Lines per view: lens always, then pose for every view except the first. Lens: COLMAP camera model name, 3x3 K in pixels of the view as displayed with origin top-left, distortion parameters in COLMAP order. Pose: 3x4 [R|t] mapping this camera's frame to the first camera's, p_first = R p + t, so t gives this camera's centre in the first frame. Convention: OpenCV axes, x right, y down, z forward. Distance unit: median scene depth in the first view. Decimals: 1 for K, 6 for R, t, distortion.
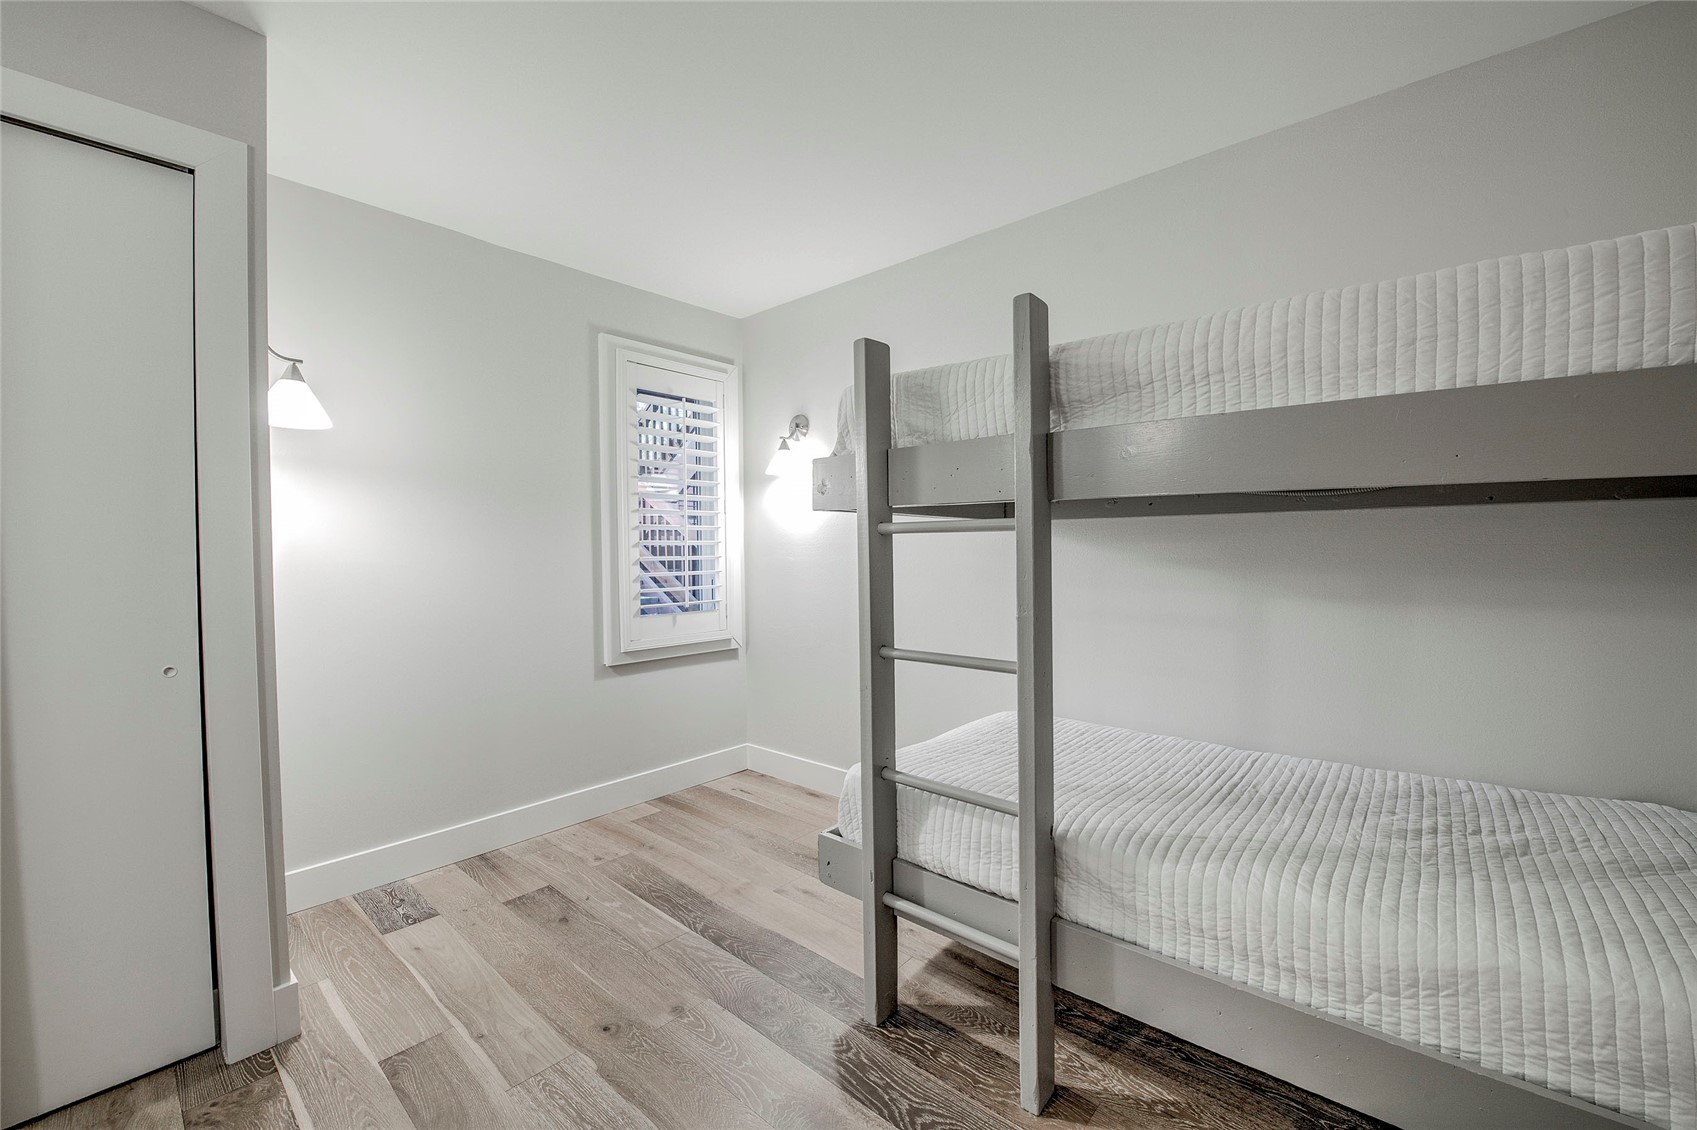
lens RADIAL K [[685.5, 0, 856.7], [0, 685.5, 560.7], [0, 0, 1]] dist [-0.019544, -0.001928]
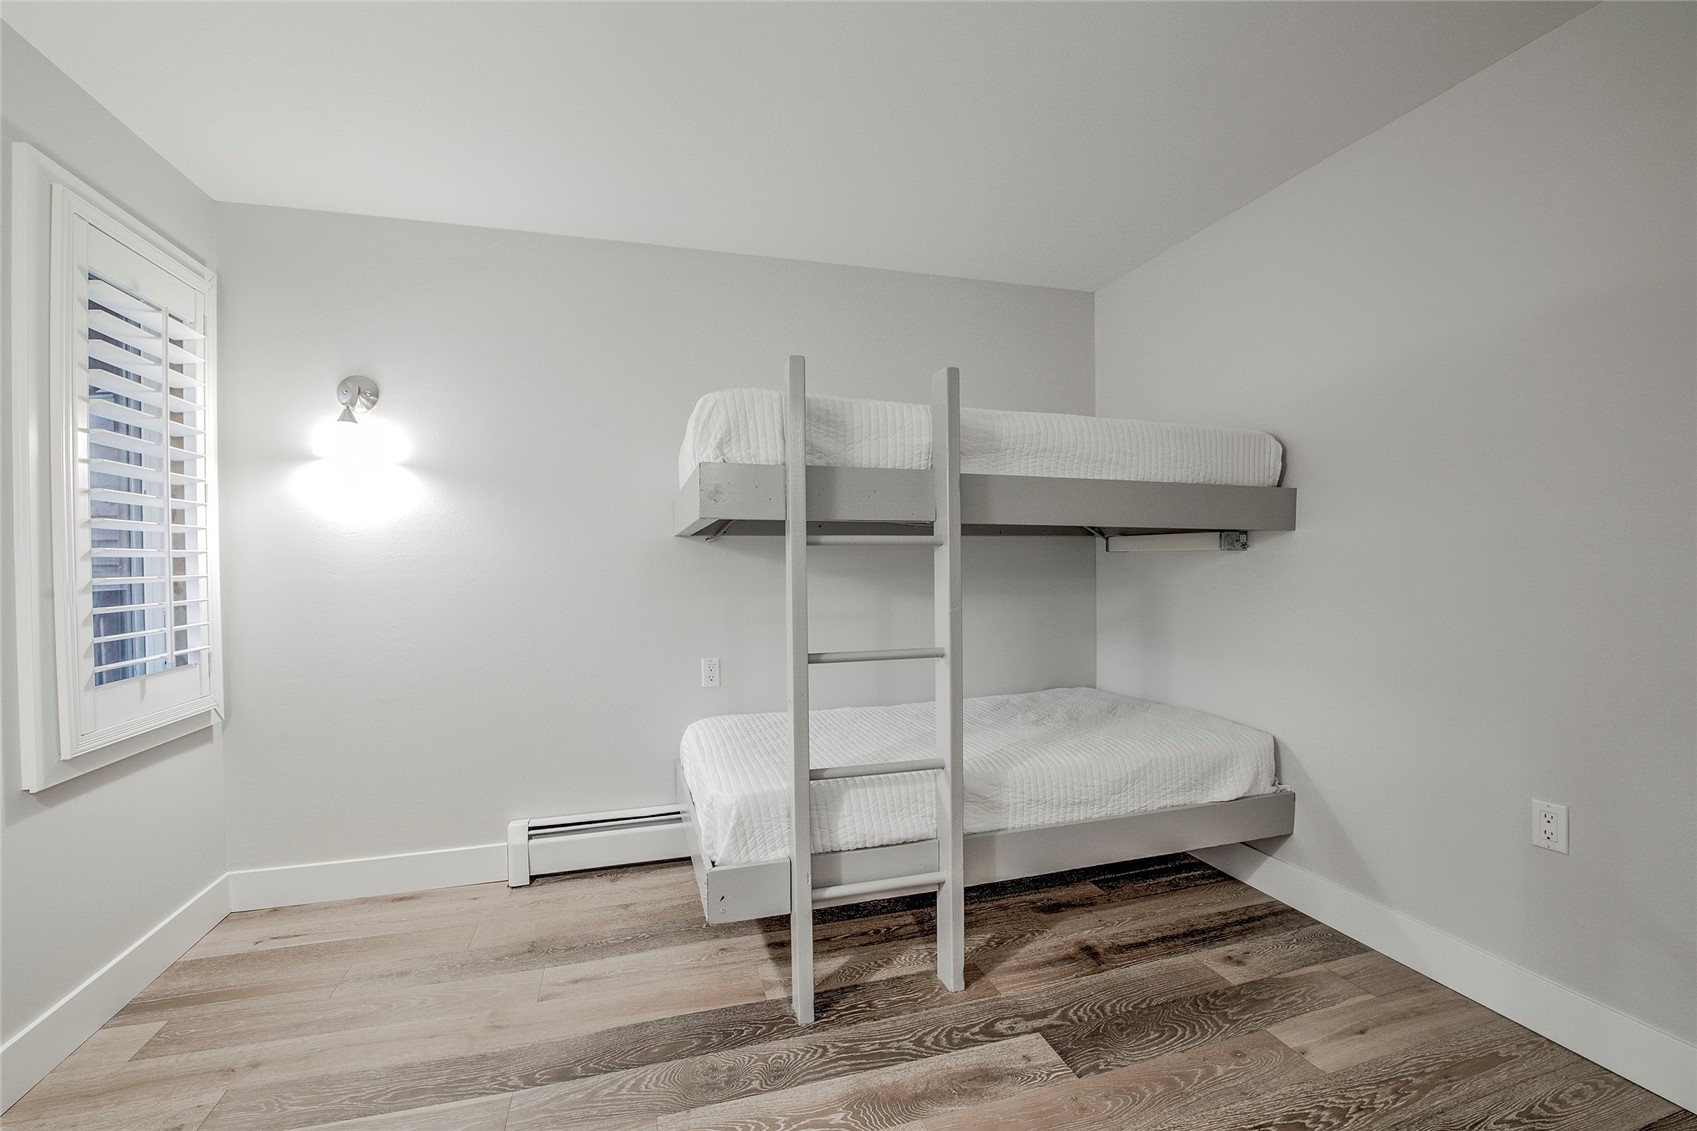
lens RADIAL K [[685.5, 0, 857.1], [0, 685.5, 568.2], [0, 0, 1]] dist [-0.019544, -0.001928]
pose [[0.534792, -0.006271, 0.844960, -0.514105], [0.020202, 0.999782, -0.005366, 0.001573], [-0.844742, 0.019939, 0.534802, 0.241042]]
